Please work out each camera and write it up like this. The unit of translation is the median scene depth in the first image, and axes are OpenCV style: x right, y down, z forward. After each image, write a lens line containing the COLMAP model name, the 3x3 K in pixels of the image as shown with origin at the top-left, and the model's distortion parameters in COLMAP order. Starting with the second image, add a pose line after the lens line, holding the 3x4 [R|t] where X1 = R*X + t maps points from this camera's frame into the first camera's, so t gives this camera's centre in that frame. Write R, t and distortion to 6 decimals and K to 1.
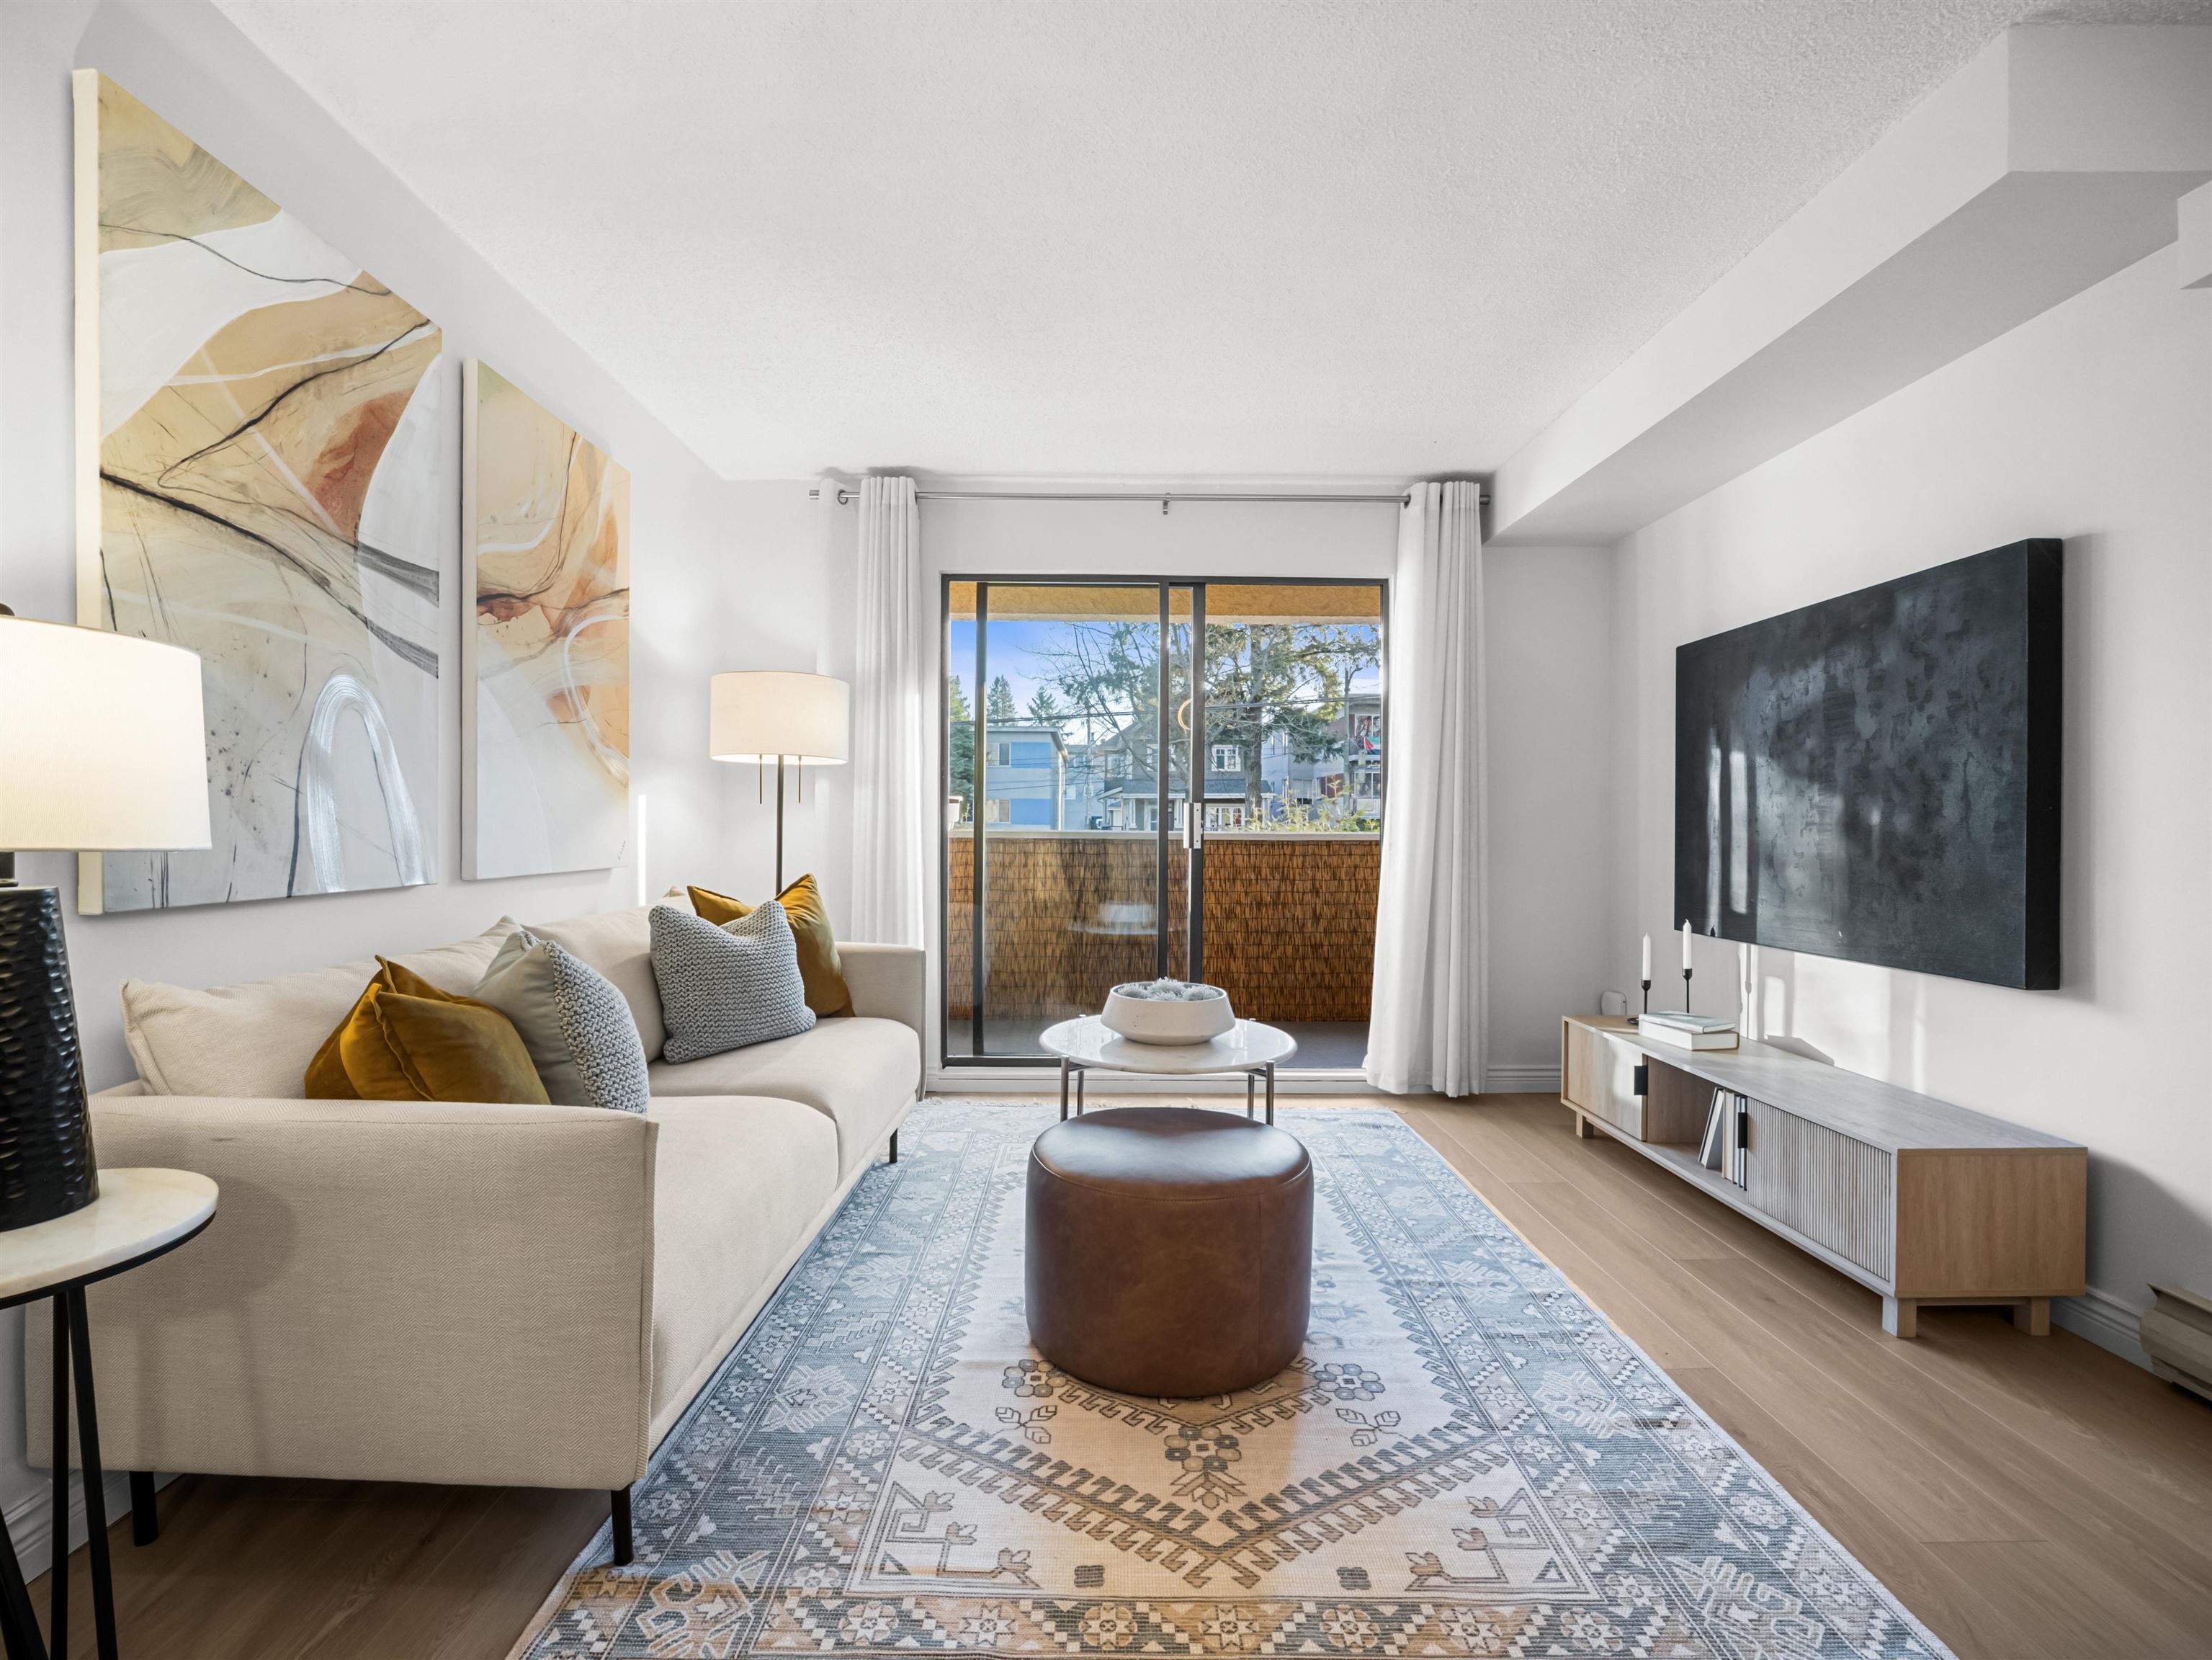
lens RADIAL K [[1015.3, 0, 1093.5], [0, 1015.3, 828.9], [0, 0, 1]] dist [-0.021671, 0.003673]
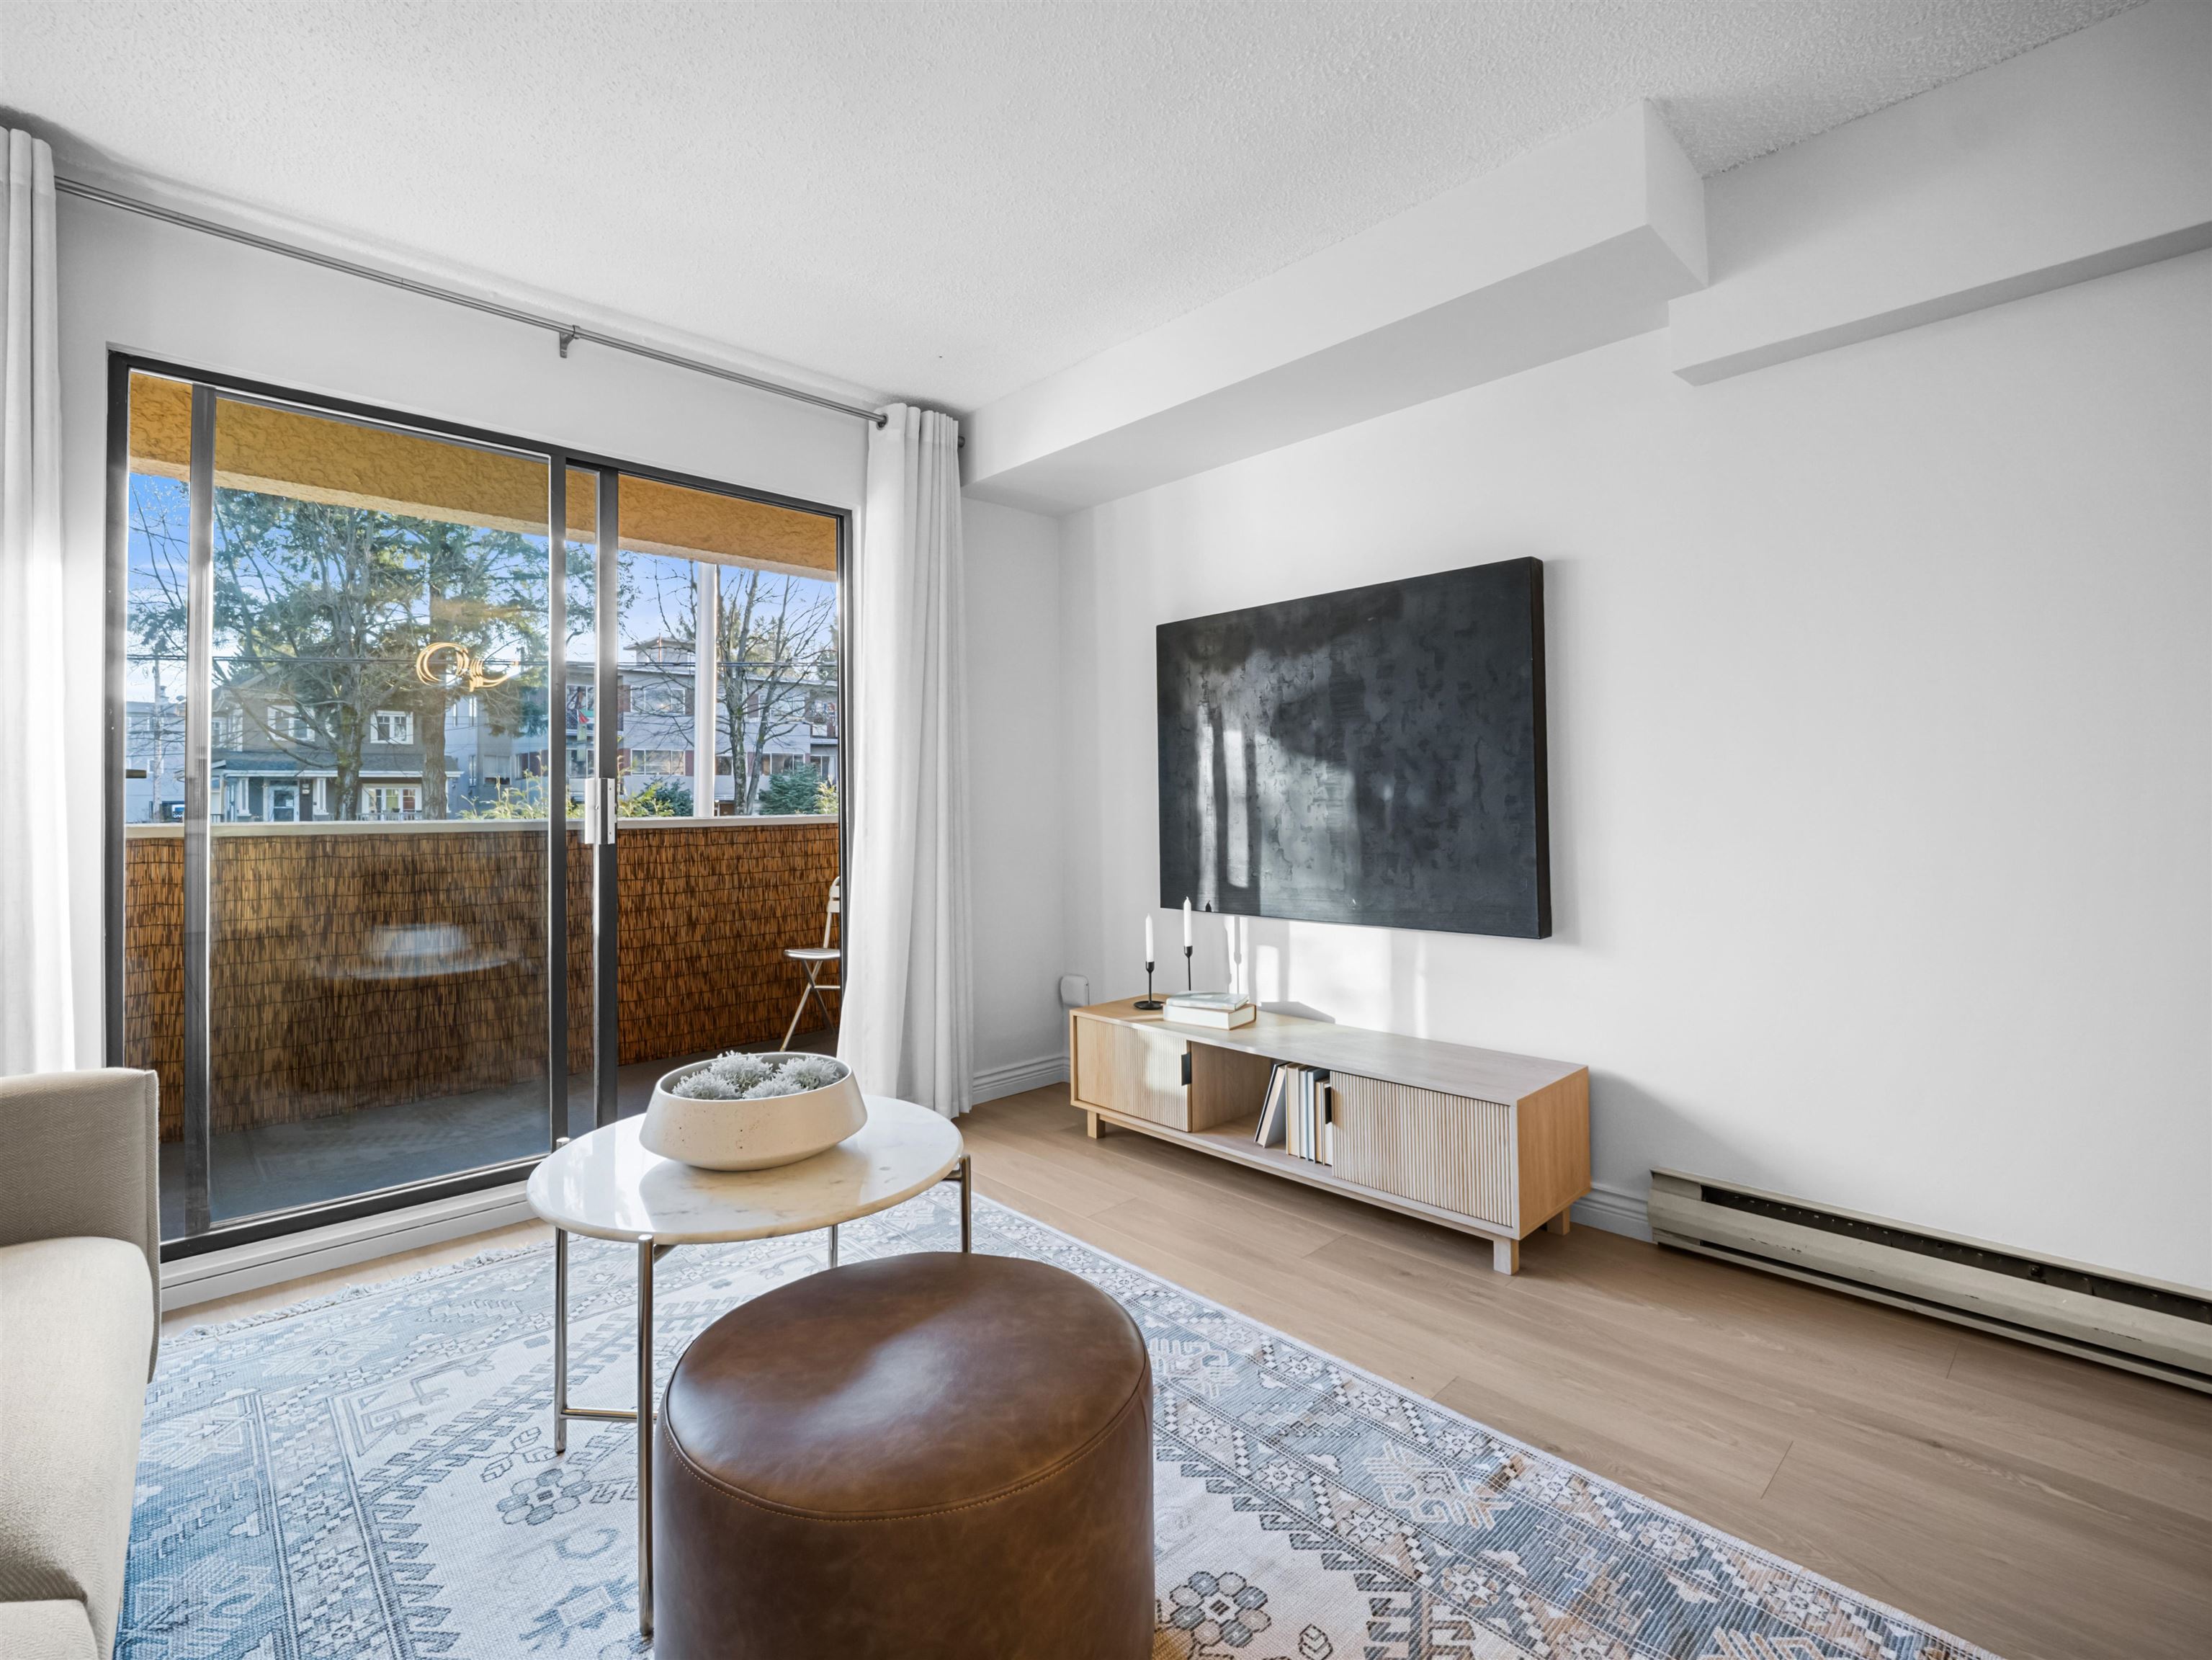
lens RADIAL K [[1015.3, 0, 1115.3], [0, 1015.3, 790.3], [0, 0, 1]] dist [-0.021671, 0.003673]
pose [[0.720284, -0.003020, 0.693673, -0.210512], [0.016091, 0.999794, -0.012356, -0.005850], [-0.693493, 0.020062, 0.720184, 0.413133]]
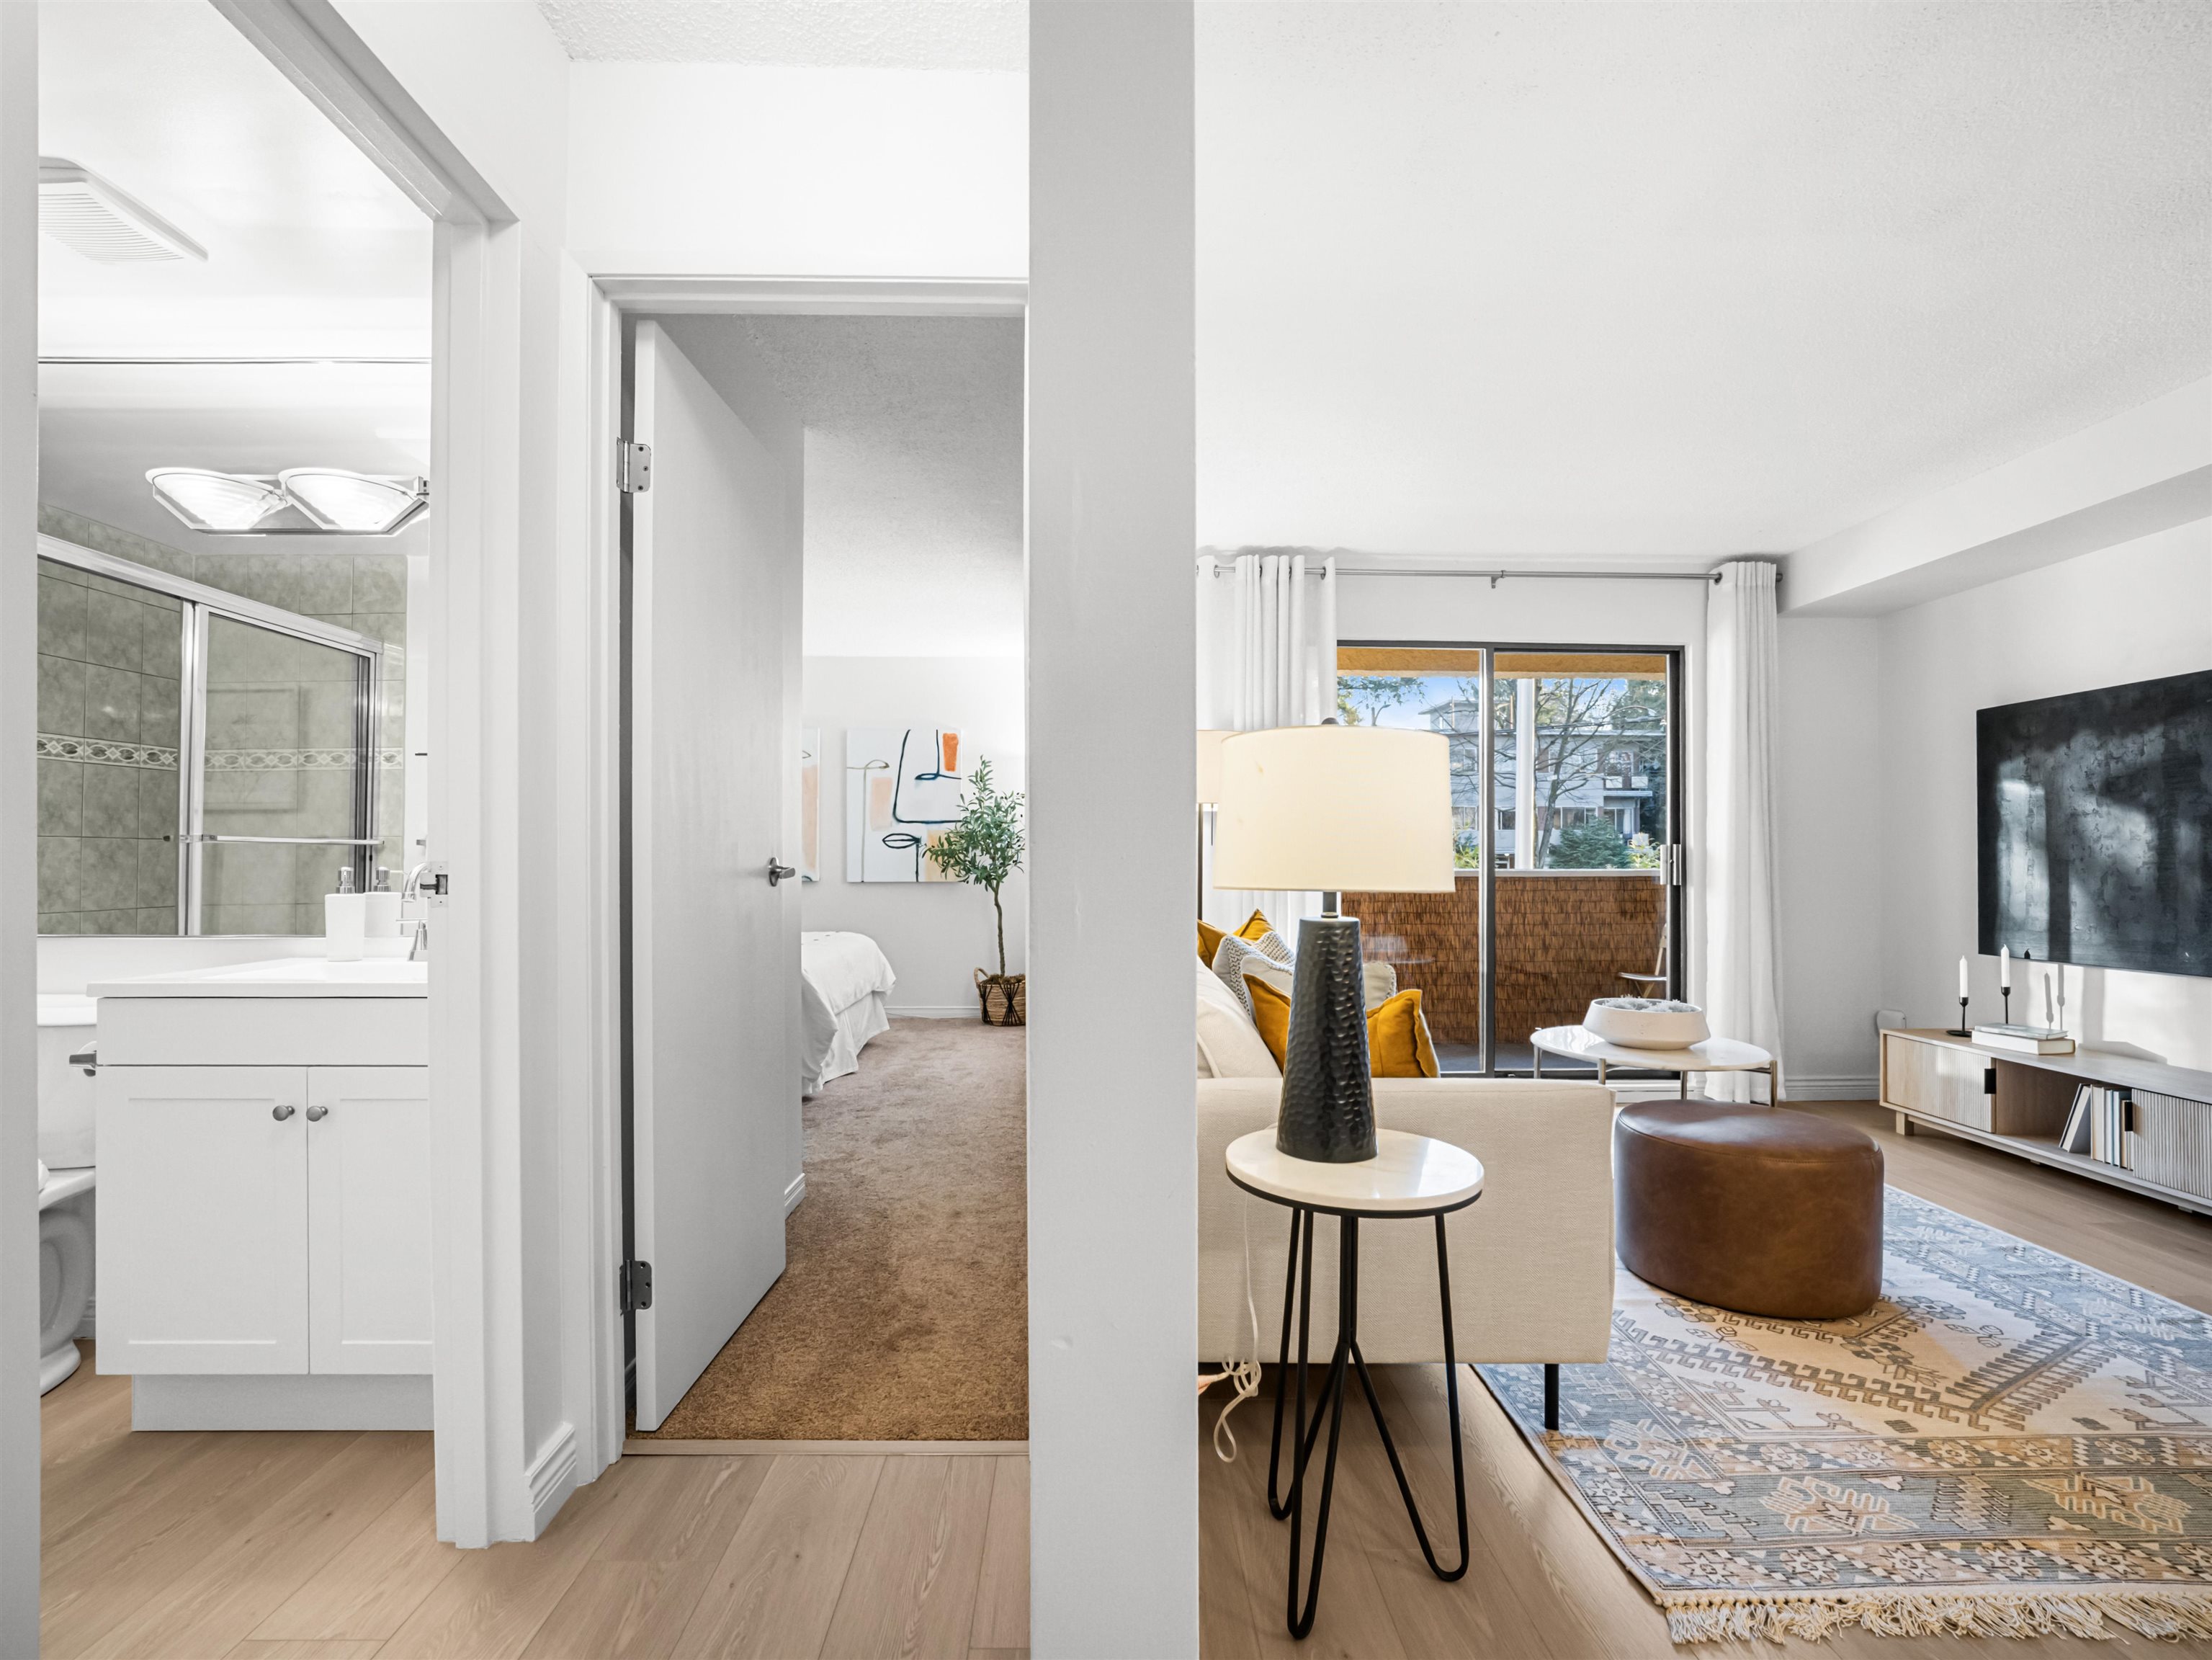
lens RADIAL K [[1015.3, 0, 1100.9], [0, 1015.3, 851.9], [0, 0, 1]] dist [-0.021671, 0.003673]
pose [[0.999863, -0.002708, 0.016315, -0.616766], [0.002904, 0.999924, -0.011976, -0.008713], [-0.016281, 0.012022, 0.999795, -0.185980]]
